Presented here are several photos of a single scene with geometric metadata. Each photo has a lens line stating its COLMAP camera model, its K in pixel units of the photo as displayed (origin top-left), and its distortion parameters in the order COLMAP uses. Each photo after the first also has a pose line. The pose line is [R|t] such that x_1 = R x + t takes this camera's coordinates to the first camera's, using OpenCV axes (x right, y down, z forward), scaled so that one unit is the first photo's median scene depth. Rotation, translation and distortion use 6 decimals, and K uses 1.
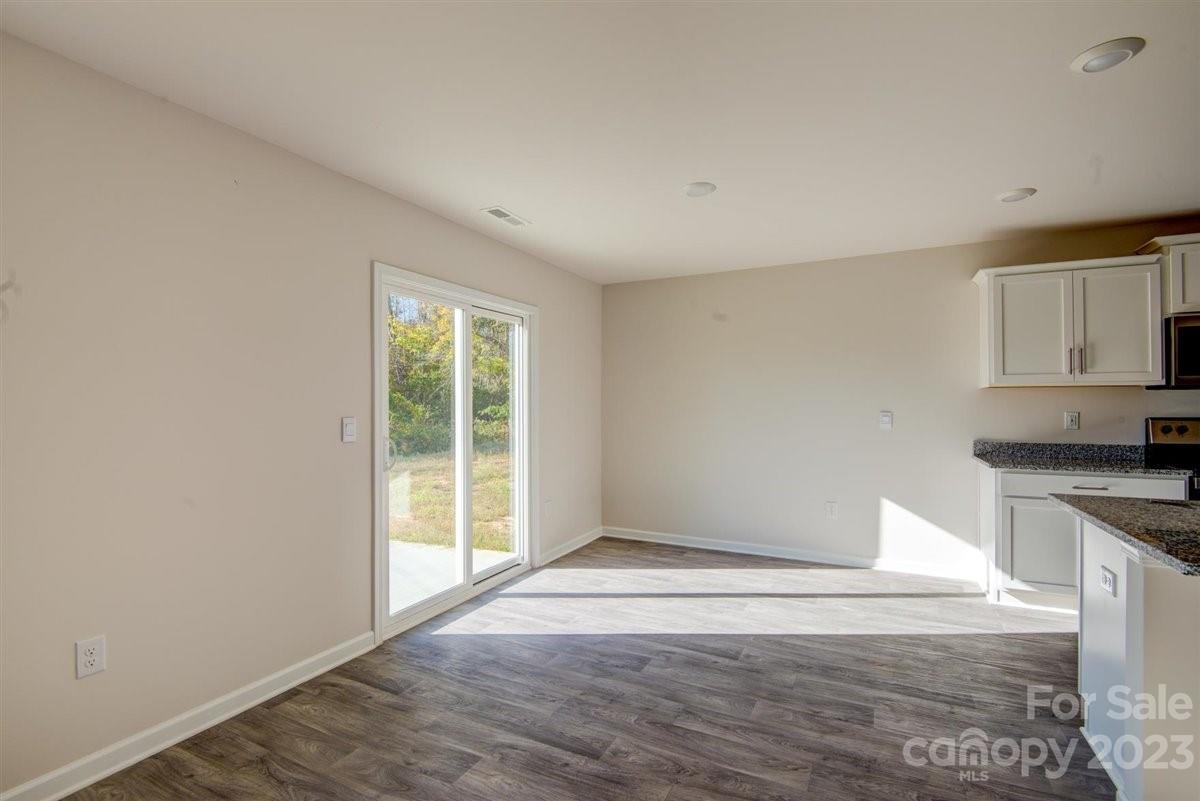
lens RADIAL K [[551.1, 0, 600.6], [0, 551.1, 404.1], [0, 0, 1]] dist [-0.001132, -0.005878]
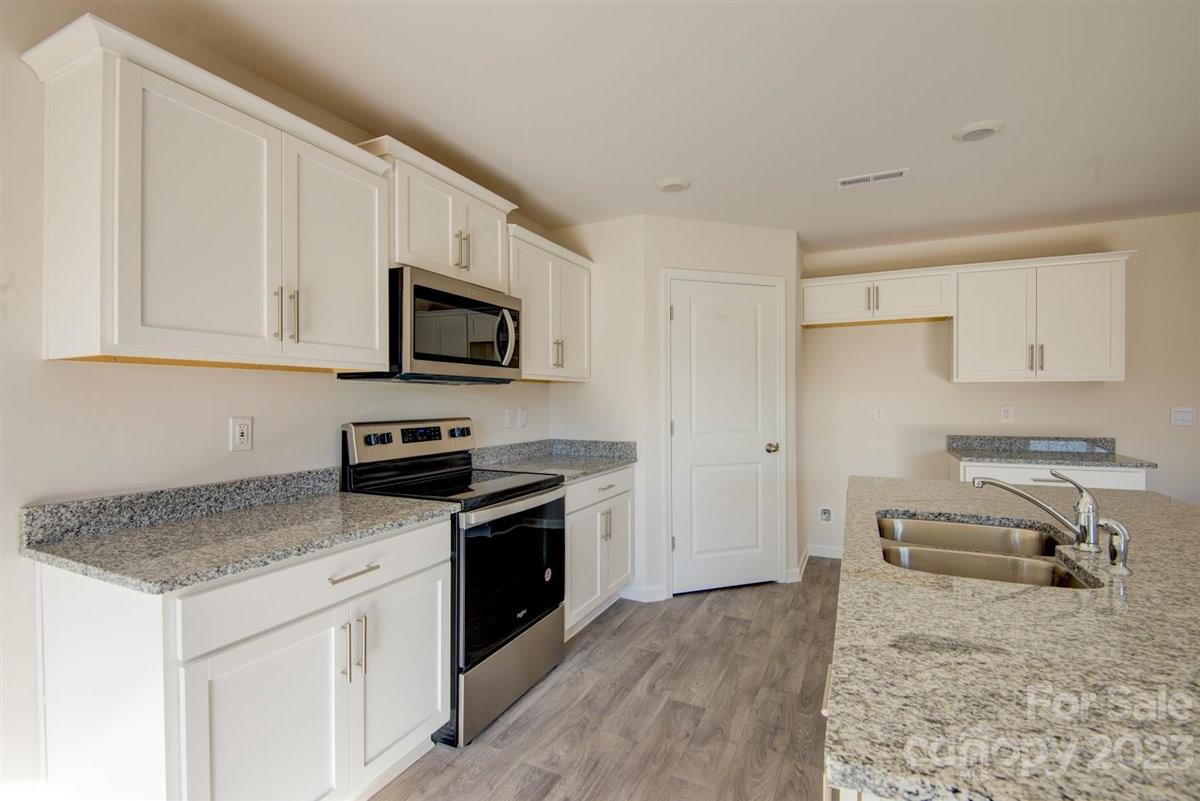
lens RADIAL K [[551.1, 0, 605.9], [0, 551.1, 394.6], [0, 0, 1]] dist [-0.001132, -0.005878]
pose [[-0.030788, 0.008160, 0.999493, 0.351598], [-0.002779, 0.999962, -0.008249, -0.003009], [-0.999522, -0.003031, -0.030764, 0.707941]]
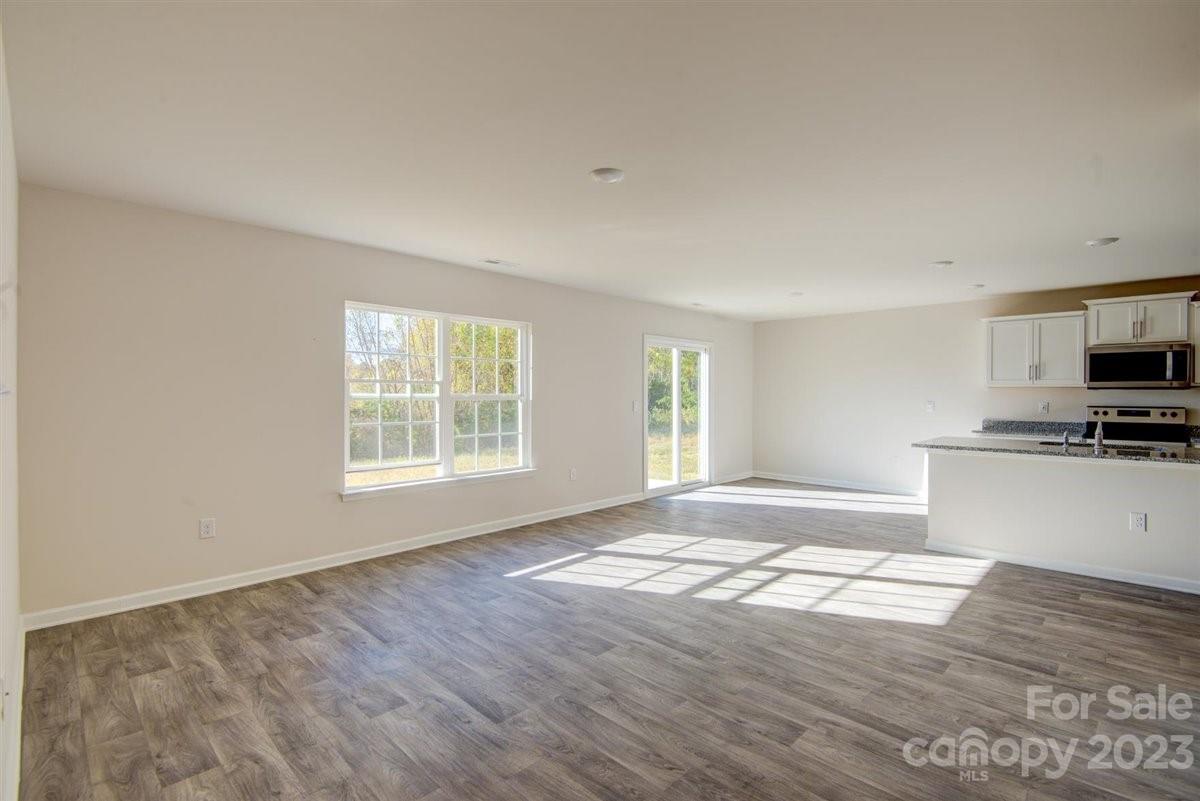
lens RADIAL K [[551.1, 0, 594.3], [0, 551.1, 401.5], [0, 0, 1]] dist [-0.001132, -0.005878]
pose [[0.951969, 0.006887, -0.306117, 0.080195], [-0.002936, 0.999906, 0.013366, -0.006630], [0.306180, -0.011825, 0.951900, -1.033694]]
